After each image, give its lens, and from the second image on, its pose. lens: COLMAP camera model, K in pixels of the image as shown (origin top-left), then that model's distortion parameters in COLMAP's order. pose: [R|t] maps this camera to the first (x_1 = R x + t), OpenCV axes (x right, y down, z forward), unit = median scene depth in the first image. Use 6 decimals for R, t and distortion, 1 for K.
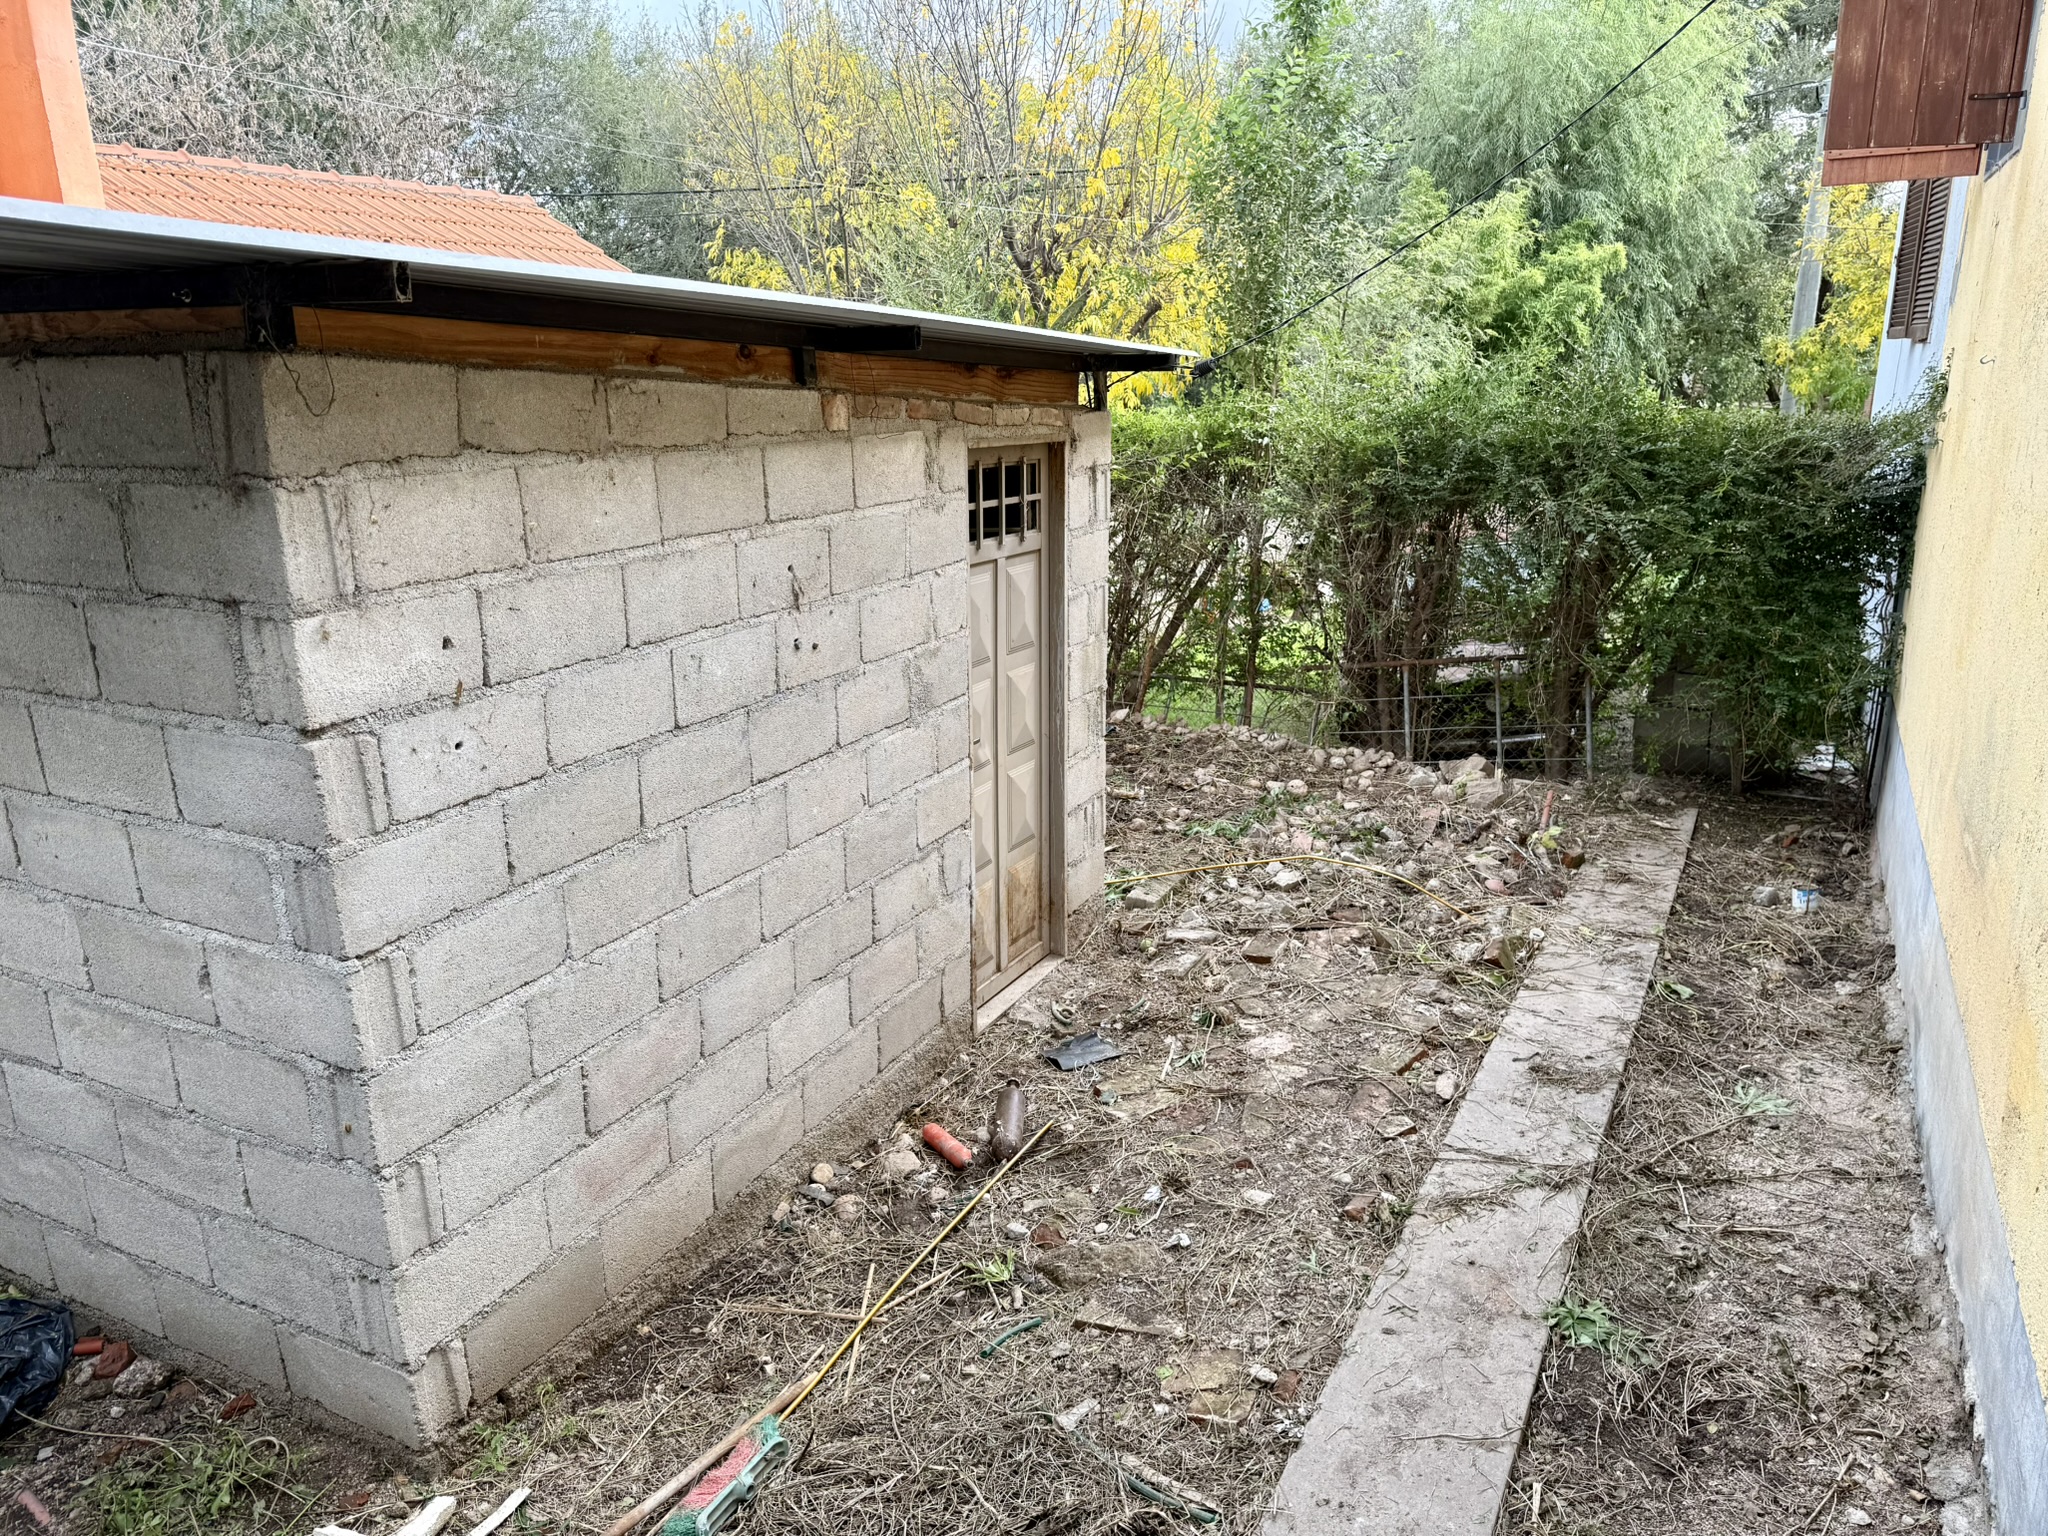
lens RADIAL K [[1418.4, 0, 1024.0], [0, 1418.4, 768.0], [0, 0, 1]] dist [-0.002163, -0.115016]
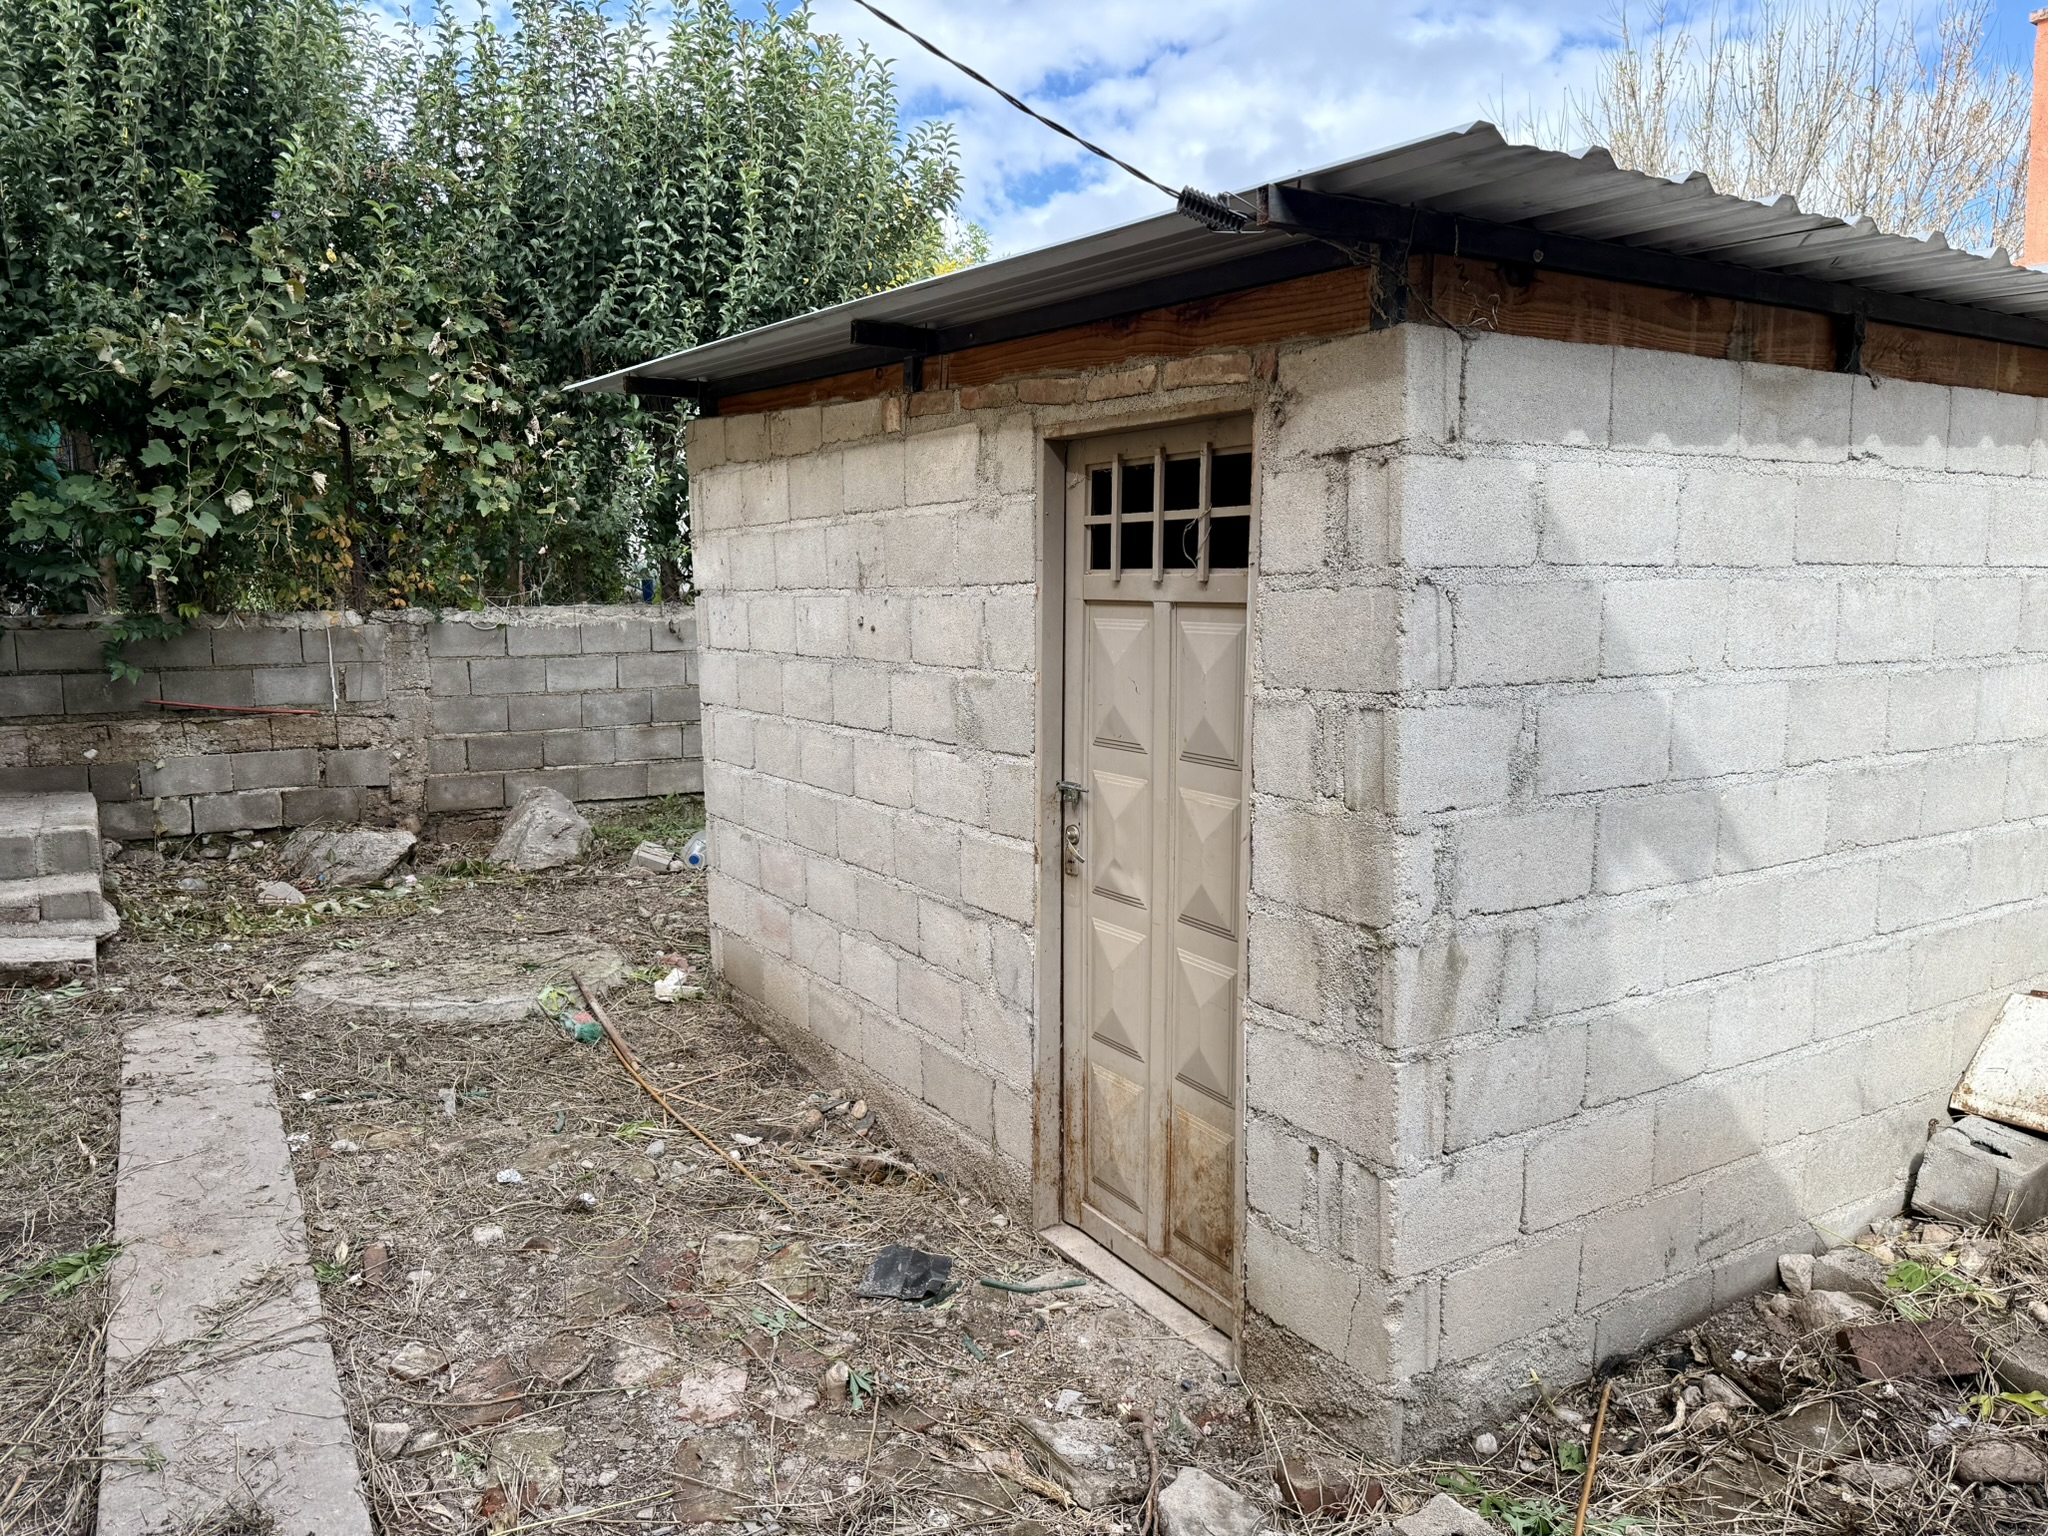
lens RADIAL K [[1450.8, 0, 1019.7], [0, 1450.8, 802.1], [0, 0, 1]] dist [0.093317, -0.124938]
pose [[-0.533054, 0.118677, -0.837716, 0.685096], [-0.230368, 0.932348, 0.278671, -0.271294], [0.814115, 0.341530, -0.469653, 1.497150]]
